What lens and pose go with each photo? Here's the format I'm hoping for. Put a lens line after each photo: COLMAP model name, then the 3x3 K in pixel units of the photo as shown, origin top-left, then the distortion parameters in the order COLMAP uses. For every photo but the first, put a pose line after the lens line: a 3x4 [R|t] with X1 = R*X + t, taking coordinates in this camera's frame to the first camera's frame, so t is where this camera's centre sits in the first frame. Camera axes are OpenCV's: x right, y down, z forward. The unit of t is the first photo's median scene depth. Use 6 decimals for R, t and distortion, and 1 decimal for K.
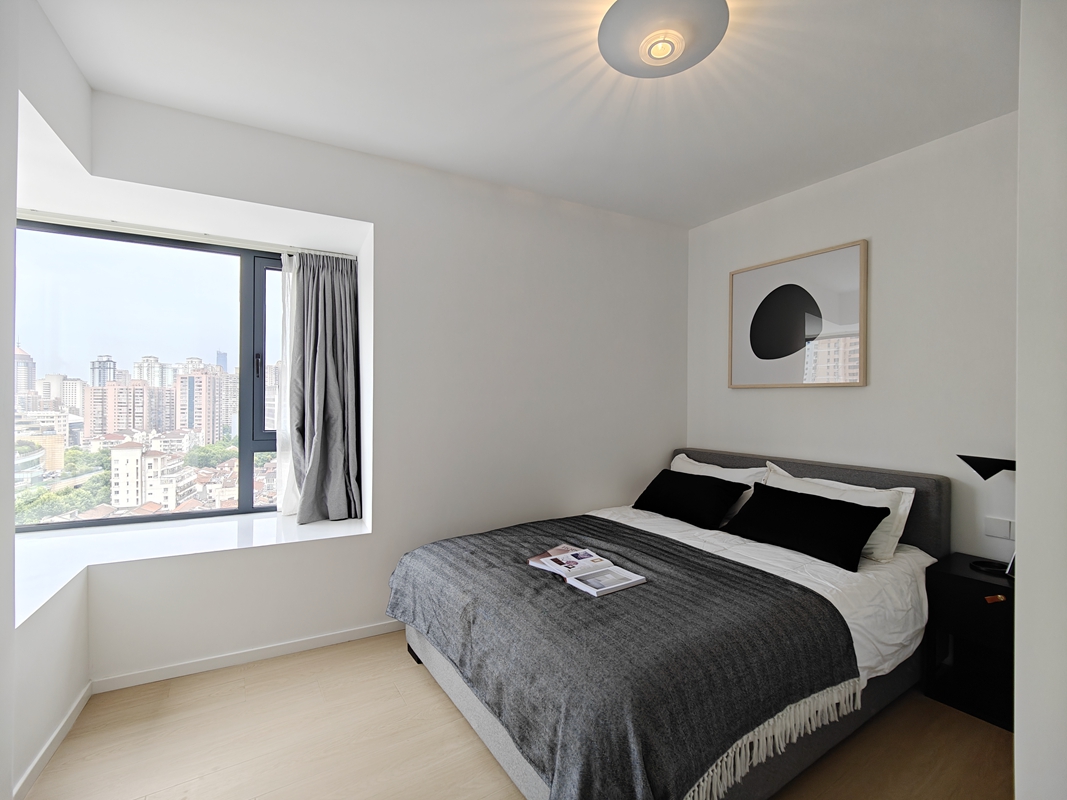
lens RADIAL K [[464.2, 0, 533.5], [0, 464.2, 400.0], [0, 0, 1]] dist [0.000148, -0.000098]
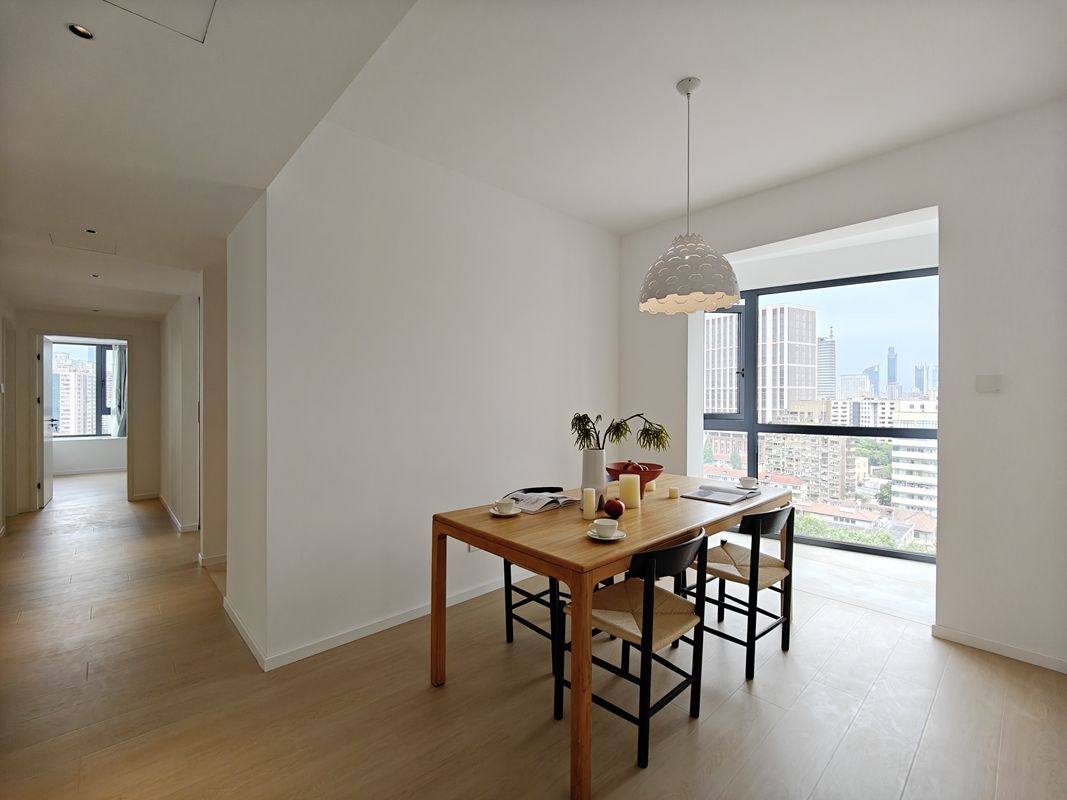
lens RADIAL K [[464.2, 0, 533.5], [0, 464.2, 400.0], [0, 0, 1]] dist [0.000148, -0.000098]
pose [[0.986406, -0.004623, 0.164264, 1.432019], [0.004212, 0.999987, 0.002856, 0.023407], [-0.164275, -0.002125, 0.986412, -2.079502]]
